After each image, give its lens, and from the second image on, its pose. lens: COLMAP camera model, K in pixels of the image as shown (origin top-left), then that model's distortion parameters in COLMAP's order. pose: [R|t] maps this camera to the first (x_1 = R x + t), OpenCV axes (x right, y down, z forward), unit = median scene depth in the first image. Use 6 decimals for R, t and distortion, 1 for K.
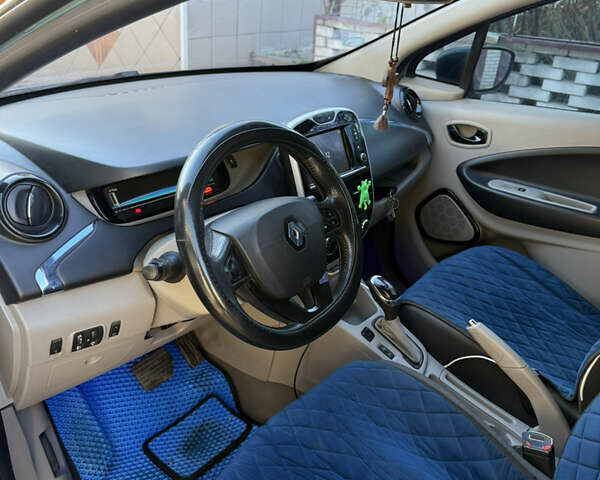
lens RADIAL K [[557.4, 0, 300.2], [0, 557.4, 240.2], [0, 0, 1]] dist [0.014461, 0.000000]
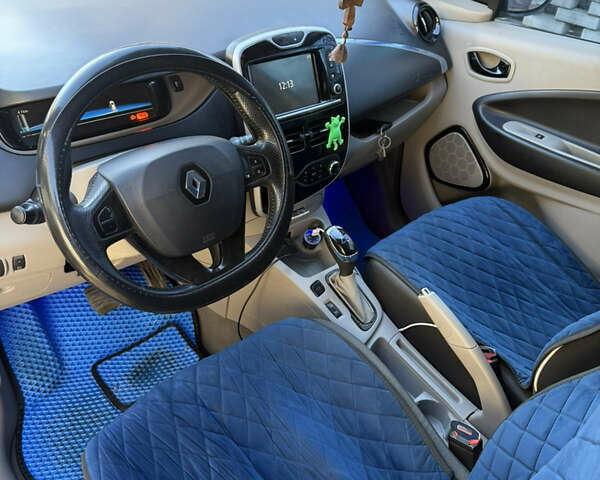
lens RADIAL K [[557.4, 0, 300.6], [0, 557.4, 242.5], [0, 0, 1]] dist [0.014461, 0.000000]
pose [[0.988971, 0.106577, -0.102847, 0.171954], [-0.087656, 0.980910, 0.173585, -0.059830], [0.119384, -0.162655, 0.979434, 0.101418]]
